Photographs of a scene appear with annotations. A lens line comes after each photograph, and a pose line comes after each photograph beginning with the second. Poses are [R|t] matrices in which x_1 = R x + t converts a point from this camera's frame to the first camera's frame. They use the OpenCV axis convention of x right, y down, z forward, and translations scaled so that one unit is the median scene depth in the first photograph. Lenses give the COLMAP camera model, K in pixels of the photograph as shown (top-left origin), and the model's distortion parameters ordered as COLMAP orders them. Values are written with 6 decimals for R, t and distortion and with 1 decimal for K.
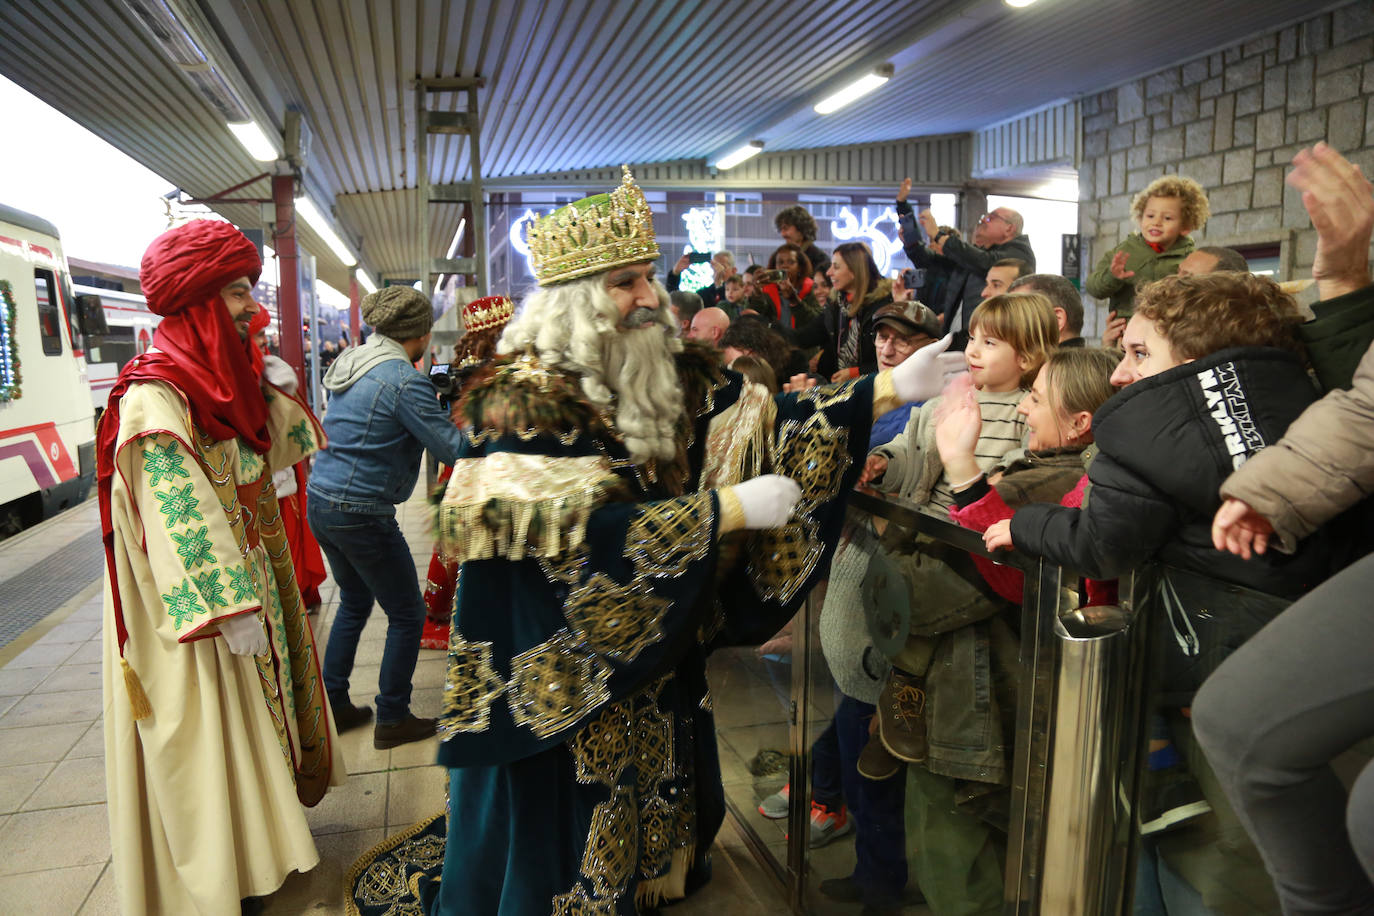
lens RADIAL K [[1017.7, 0, 687.0], [0, 1017.7, 458.0], [0, 0, 1]] dist [-0.086777, 0.002124]
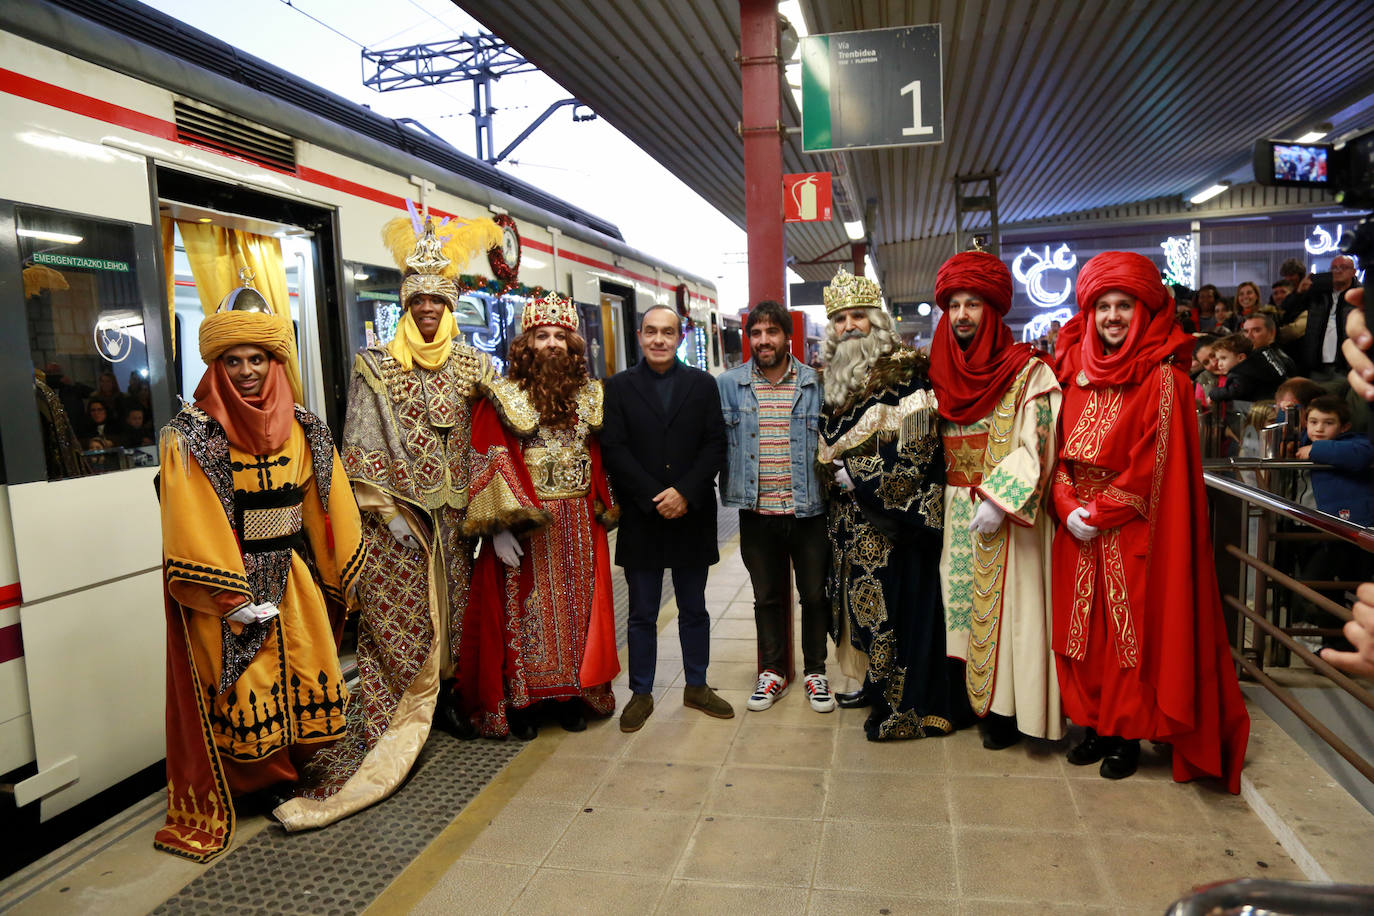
lens RADIAL K [[1017.7, 0, 687.0], [0, 1017.7, 458.0], [0, 0, 1]] dist [-0.086777, 0.002124]
pose [[0.891727, 0.018845, -0.452181, 0.033276], [-0.026419, 0.999596, -0.010440, 0.038037], [0.451802, 0.021256, 0.891865, -0.290620]]
